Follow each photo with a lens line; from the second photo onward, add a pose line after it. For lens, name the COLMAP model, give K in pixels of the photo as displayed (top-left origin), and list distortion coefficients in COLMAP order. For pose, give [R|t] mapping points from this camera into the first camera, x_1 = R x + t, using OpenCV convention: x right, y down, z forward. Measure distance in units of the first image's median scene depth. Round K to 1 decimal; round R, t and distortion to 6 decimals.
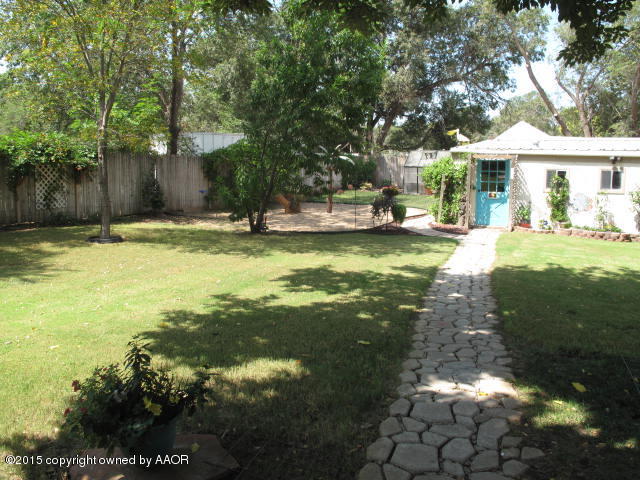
lens RADIAL K [[537.1, 0, 320.0], [0, 537.1, 240.0], [0, 0, 1]] dist [-0.154698, 0.115177]
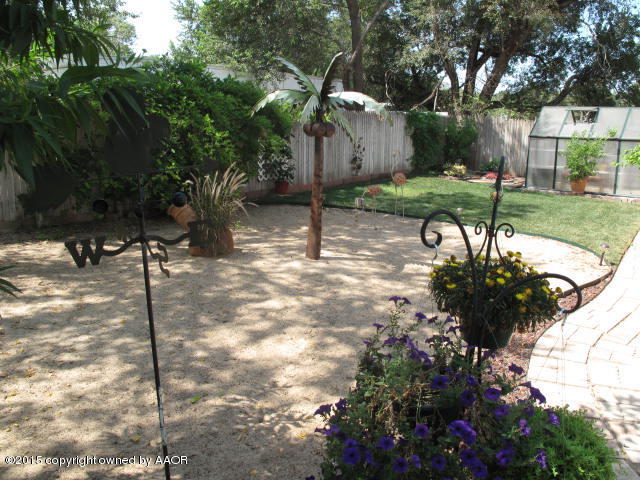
lens RADIAL K [[537.1, 0, 320.0], [0, 537.1, 240.0], [0, 0, 1]] dist [-0.154698, 0.115177]
pose [[0.980513, 0.056955, -0.188015, 0.048681], [-0.046944, 0.997254, 0.057278, -0.046669], [0.190761, -0.047336, 0.980495, 0.379013]]
